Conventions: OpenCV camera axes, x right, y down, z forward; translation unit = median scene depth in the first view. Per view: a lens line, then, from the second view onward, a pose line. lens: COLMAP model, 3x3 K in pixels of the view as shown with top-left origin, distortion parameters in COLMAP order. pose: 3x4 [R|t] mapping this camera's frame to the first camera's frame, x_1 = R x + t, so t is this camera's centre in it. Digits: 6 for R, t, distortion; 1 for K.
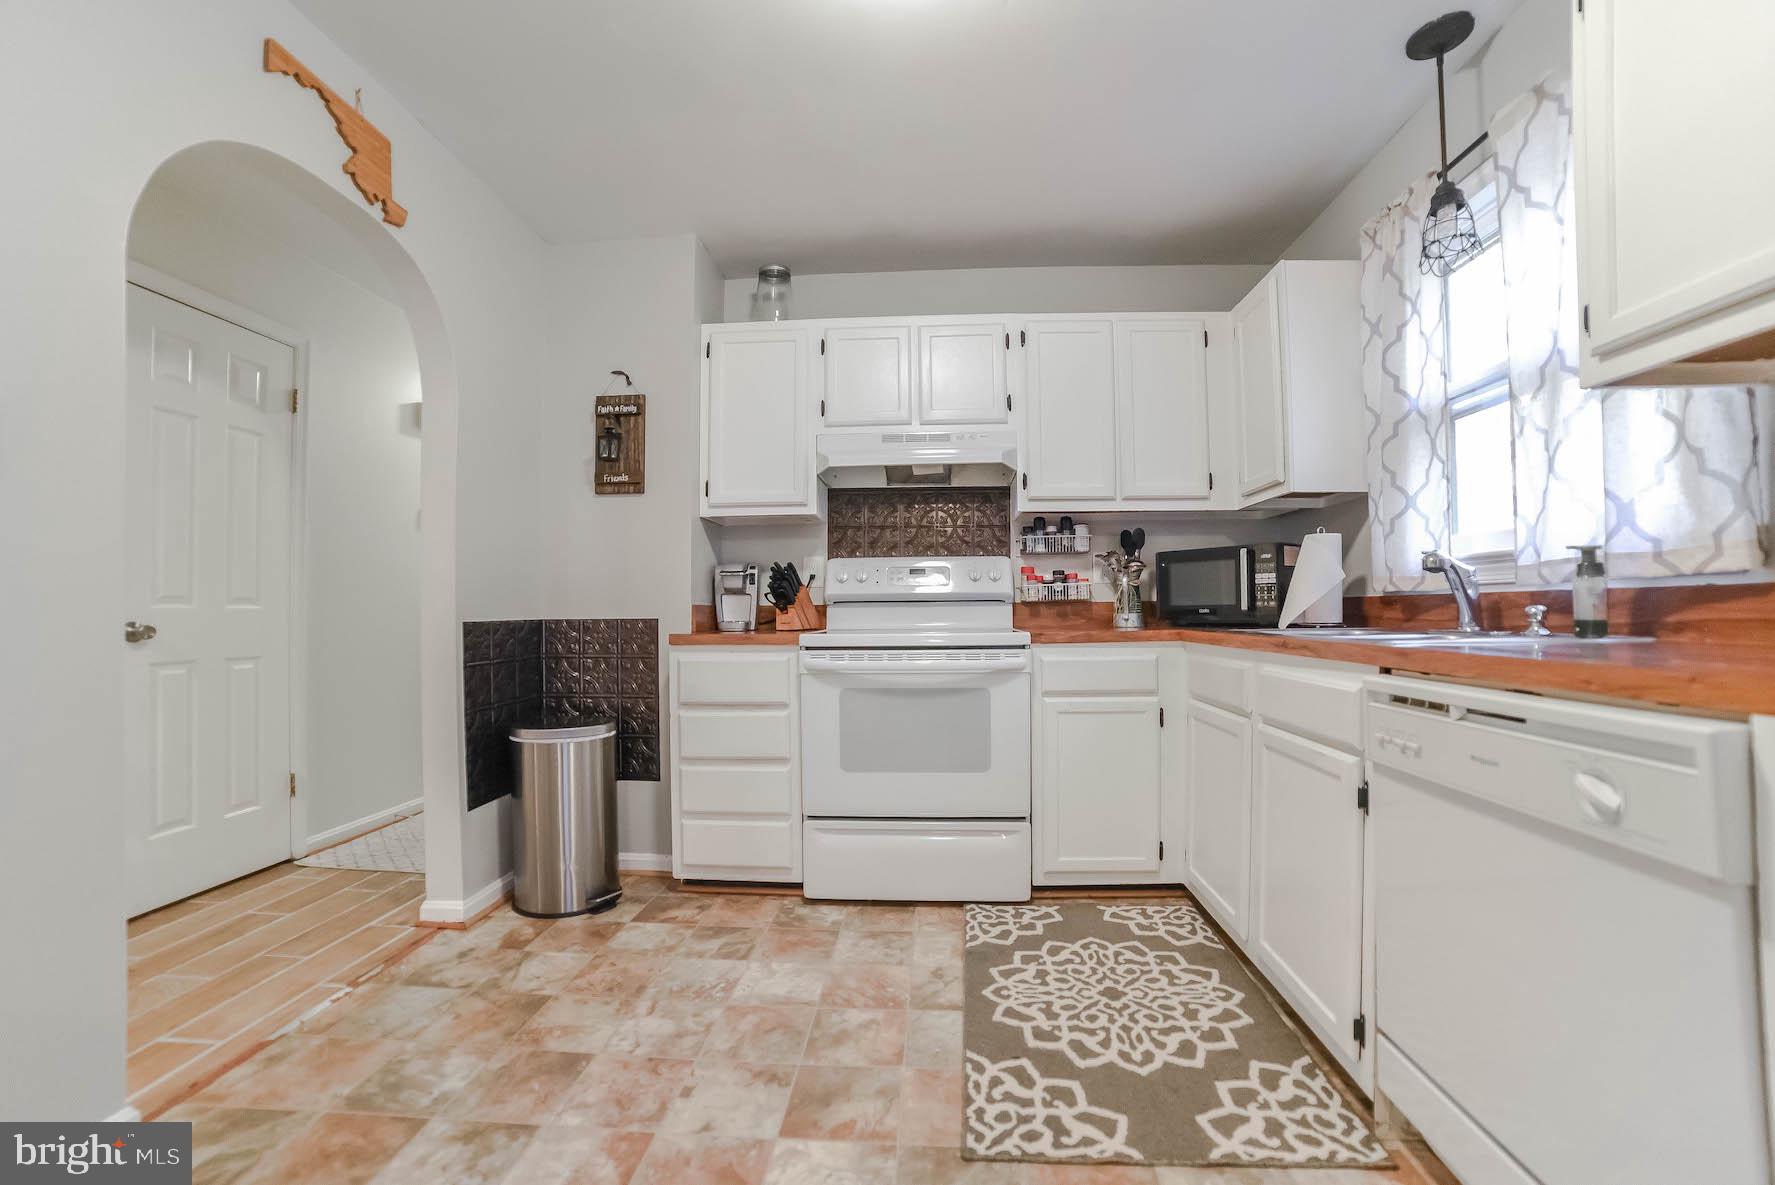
lens RADIAL K [[732.9, 0, 904.4], [0, 732.9, 603.8], [0, 0, 1]] dist [-0.108105, 0.042168]
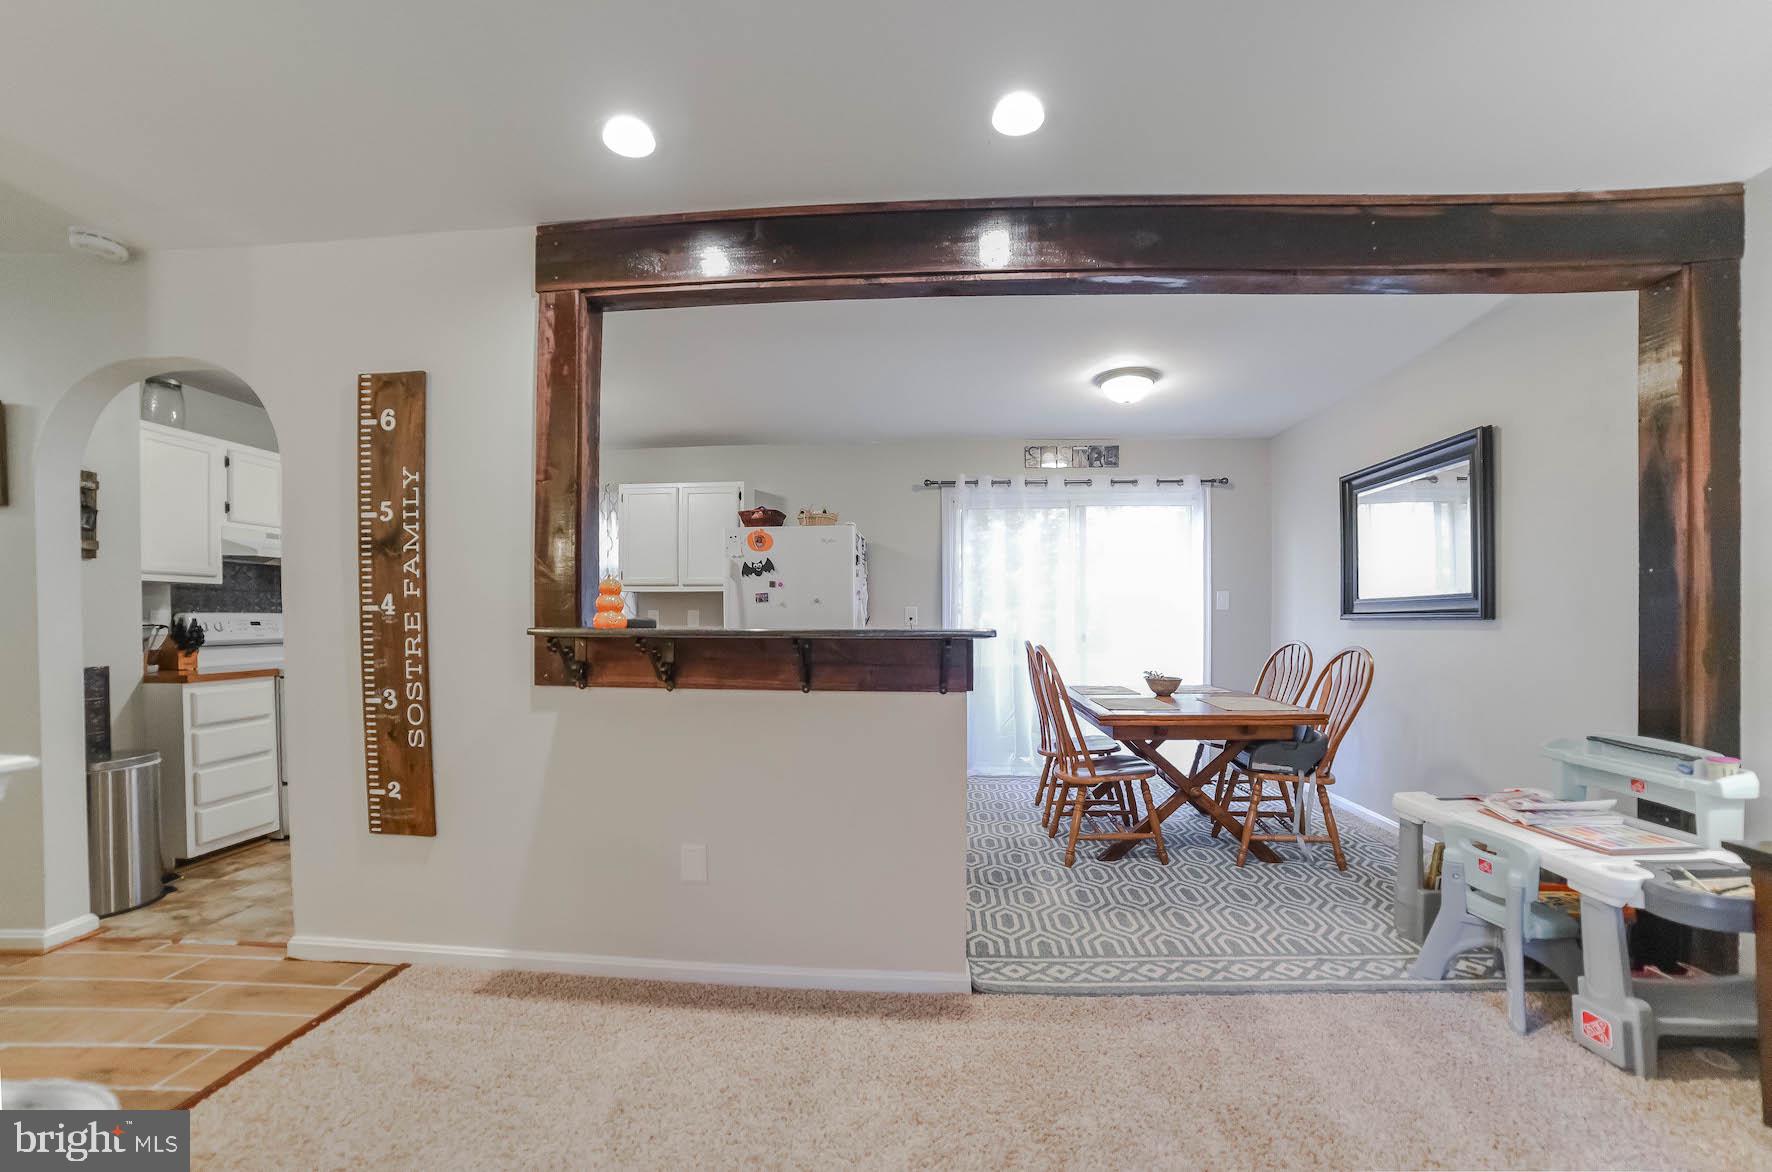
lens RADIAL K [[722.5, 0, 891.5], [0, 722.5, 635.0], [0, 0, 1]] dist [-0.099260, 0.038880]
pose [[0.008378, -0.011245, 0.999902, -2.070562], [-0.008115, 0.999903, 0.011313, -0.076836], [-0.999932, -0.008209, 0.008286, -0.421229]]
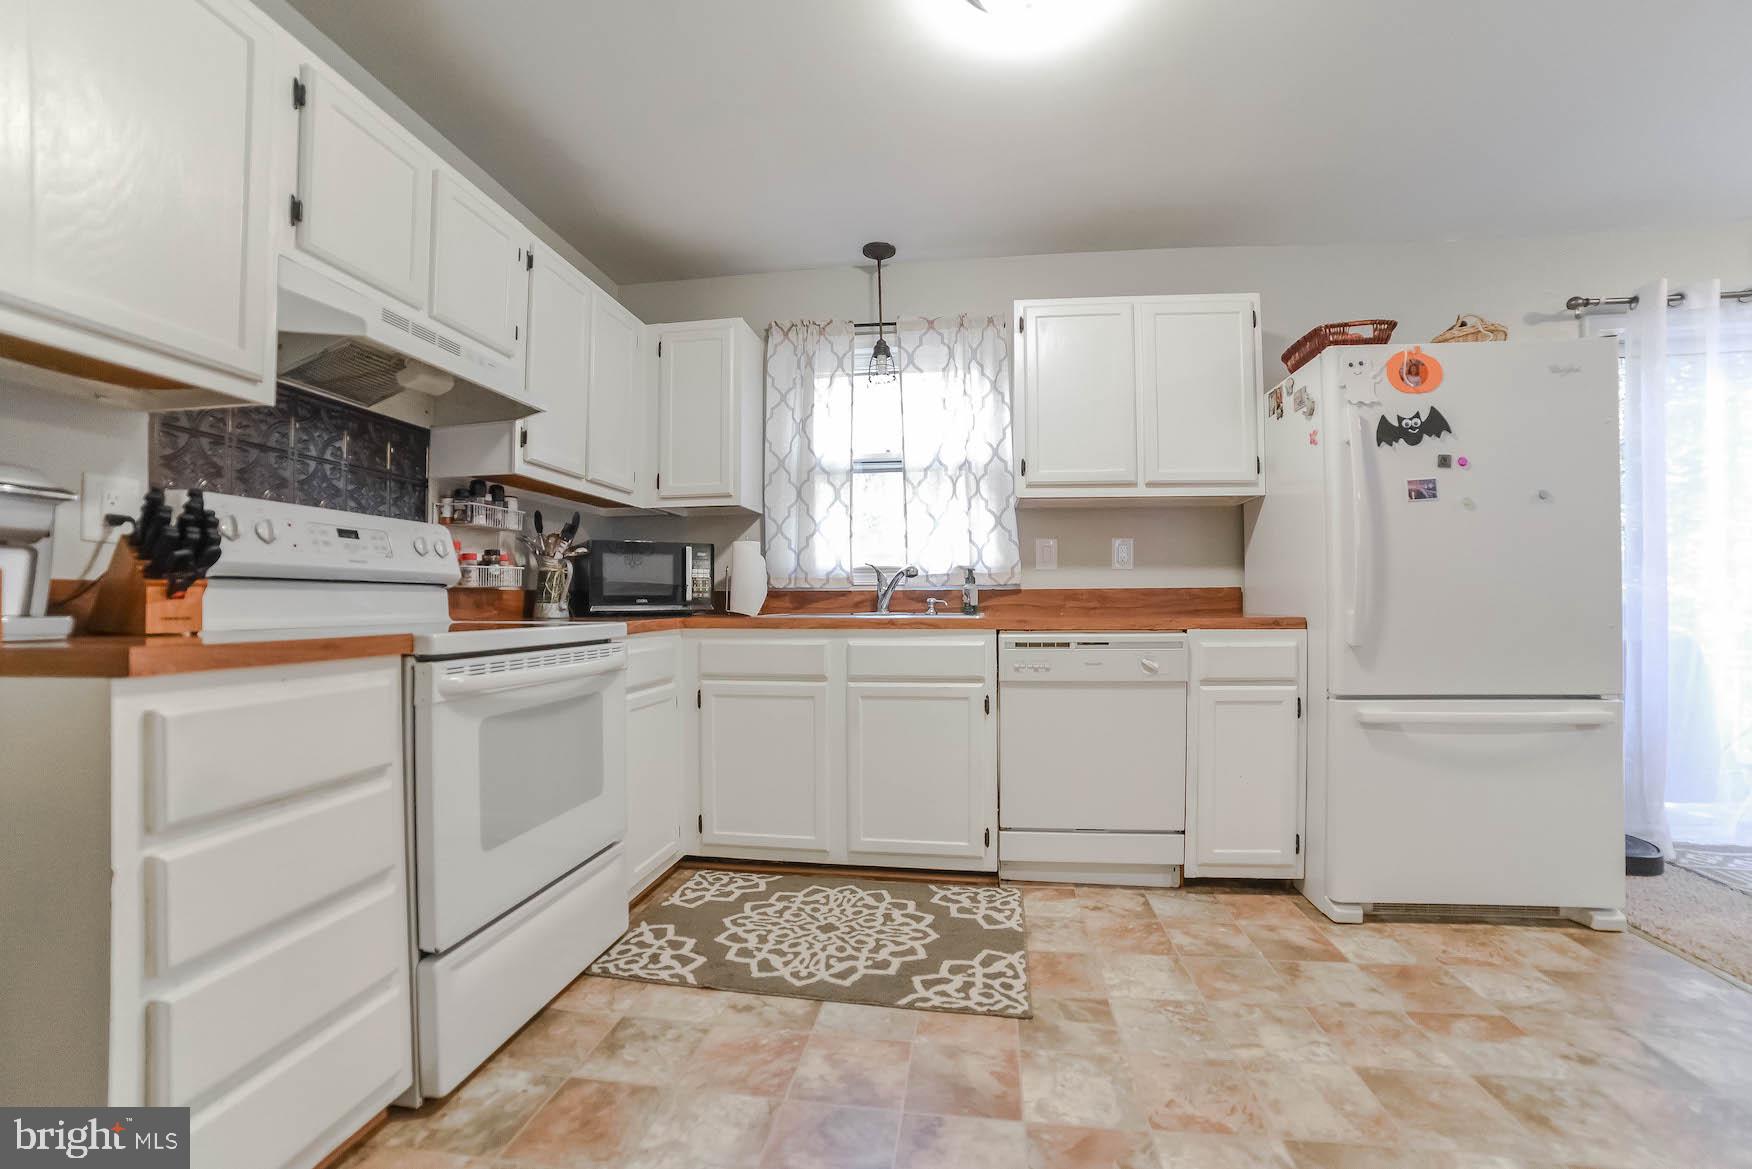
lens RADIAL K [[723.4, 0, 892.7], [0, 723.4, 595.6], [0, 0, 1]] dist [-0.108105, 0.042168]
pose [[0.072876, 0.015928, 0.997214, -0.830412], [-0.008642, 0.999845, -0.015338, 0.021111], [-0.997304, -0.007500, 0.073002, 0.779537]]
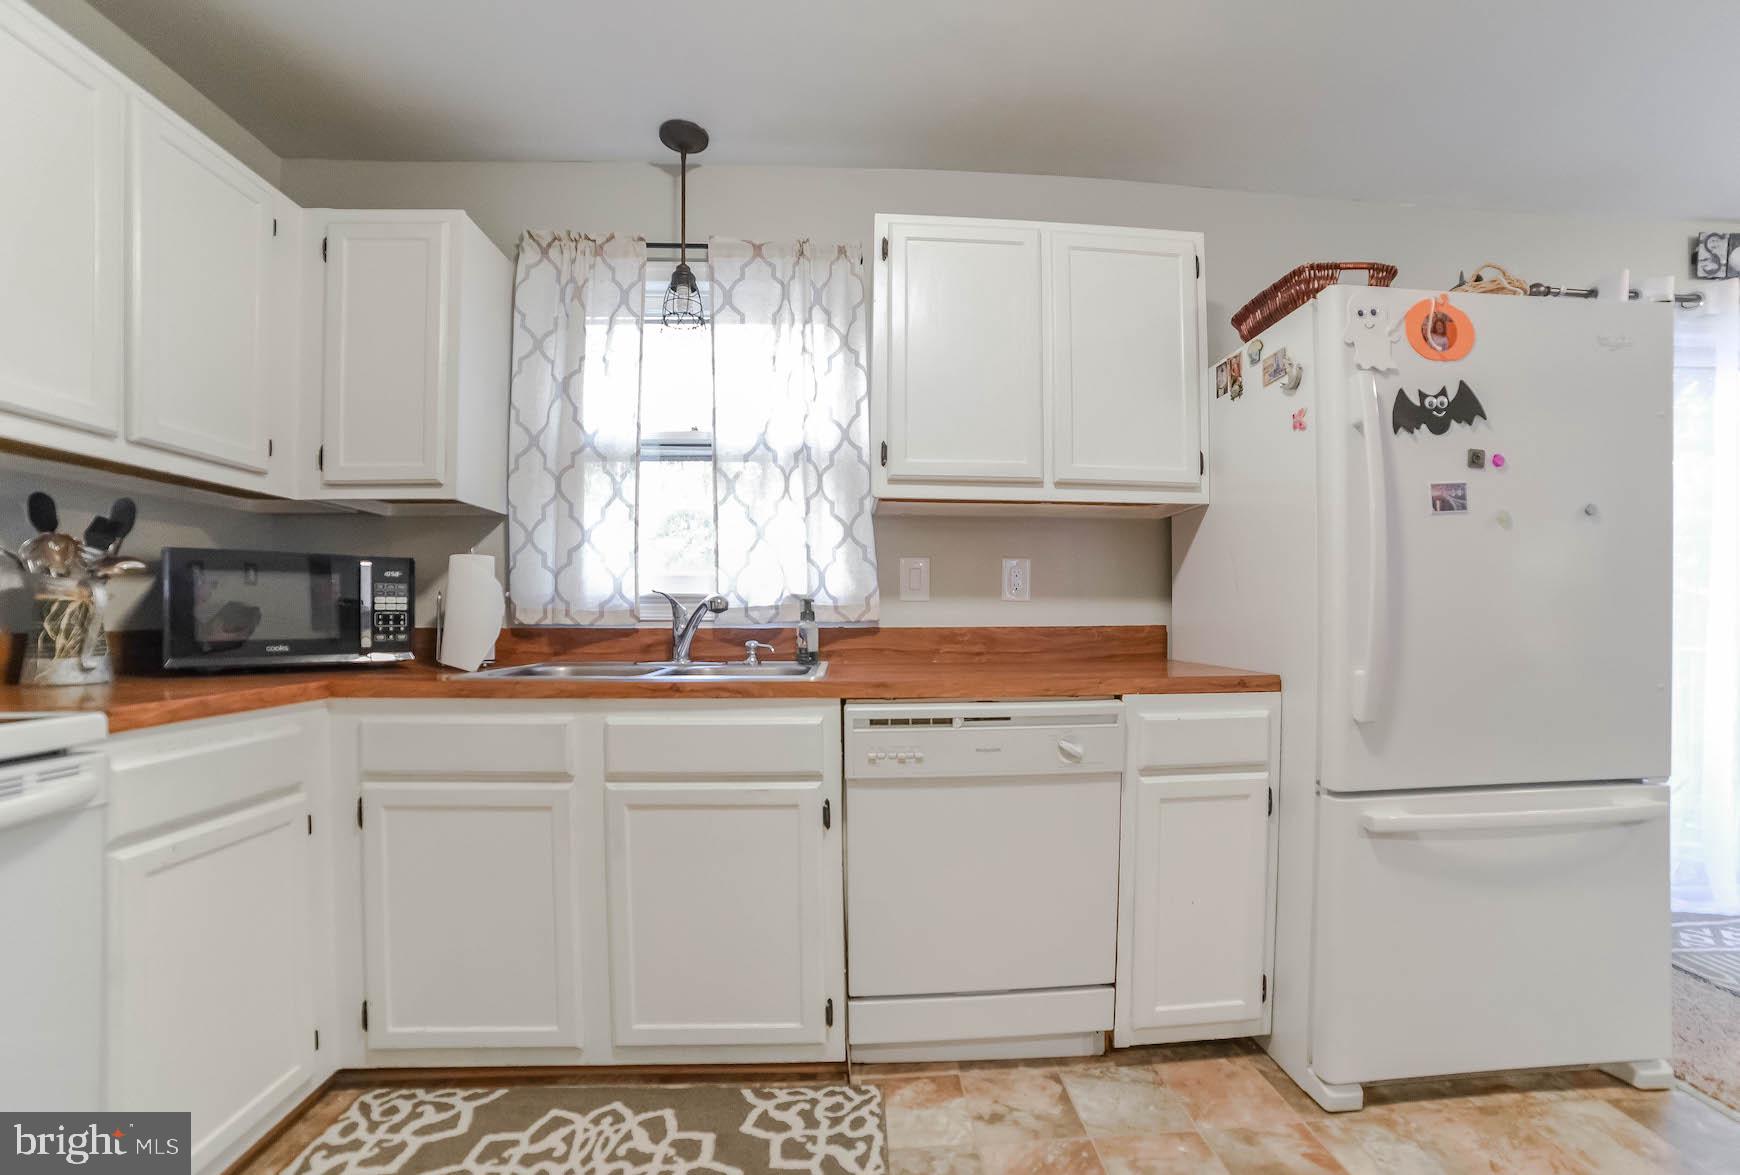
lens RADIAL K [[718.4, 0, 905.0], [0, 718.4, 623.4], [0, 0, 1]] dist [-0.102456, 0.035125]
pose [[-0.134925, 0.002564, 0.990852, -0.360647], [-0.008850, 0.999954, -0.003793, -0.021863], [-0.990816, -0.009281, -0.134896, 0.727729]]
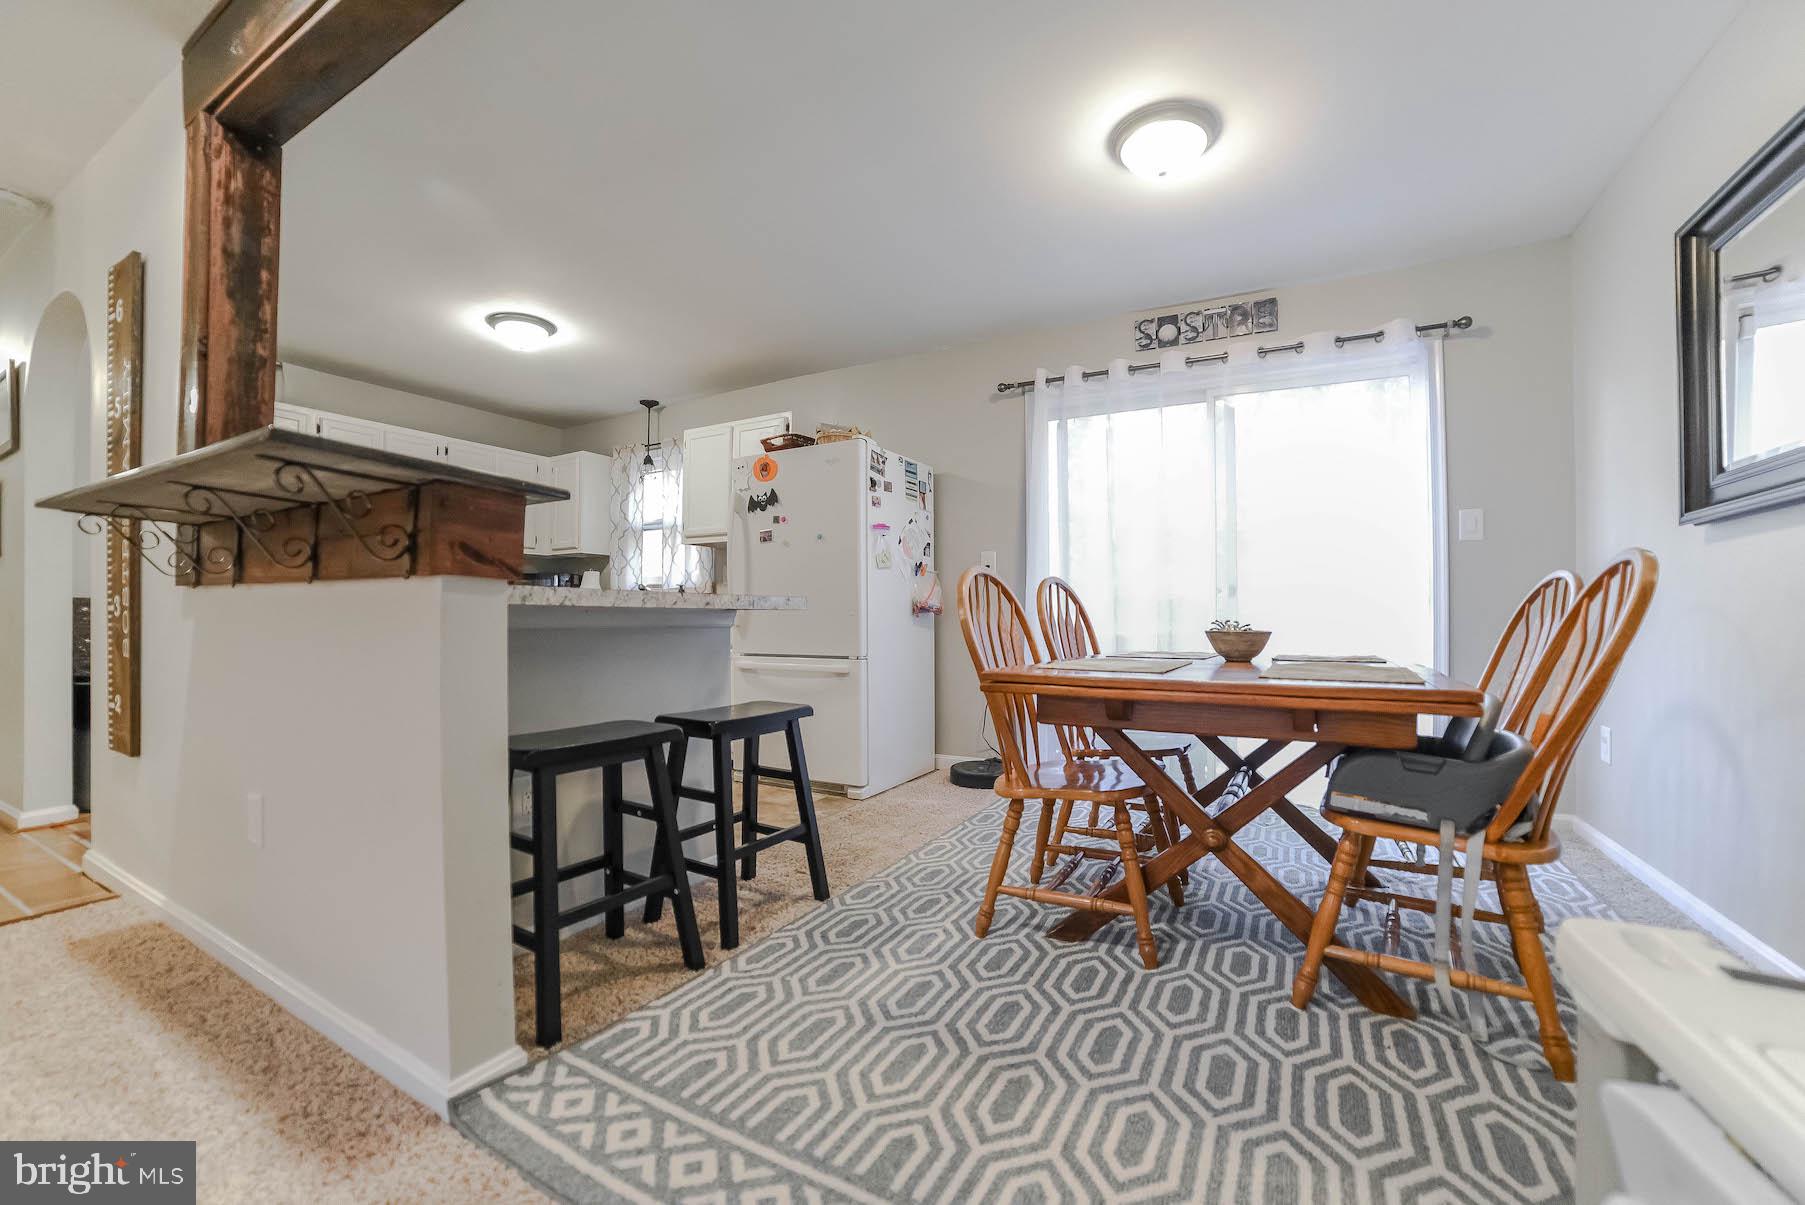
lens RADIAL K [[723.6, 0, 899.1], [0, 723.6, 608.3], [0, 0, 1]] dist [-0.117064, 0.046545]
pose [[0.440531, 0.021455, 0.897481, -1.310502], [-0.018608, 0.999718, -0.014765, 0.050995], [-0.897544, -0.010196, 0.440806, -1.179773]]
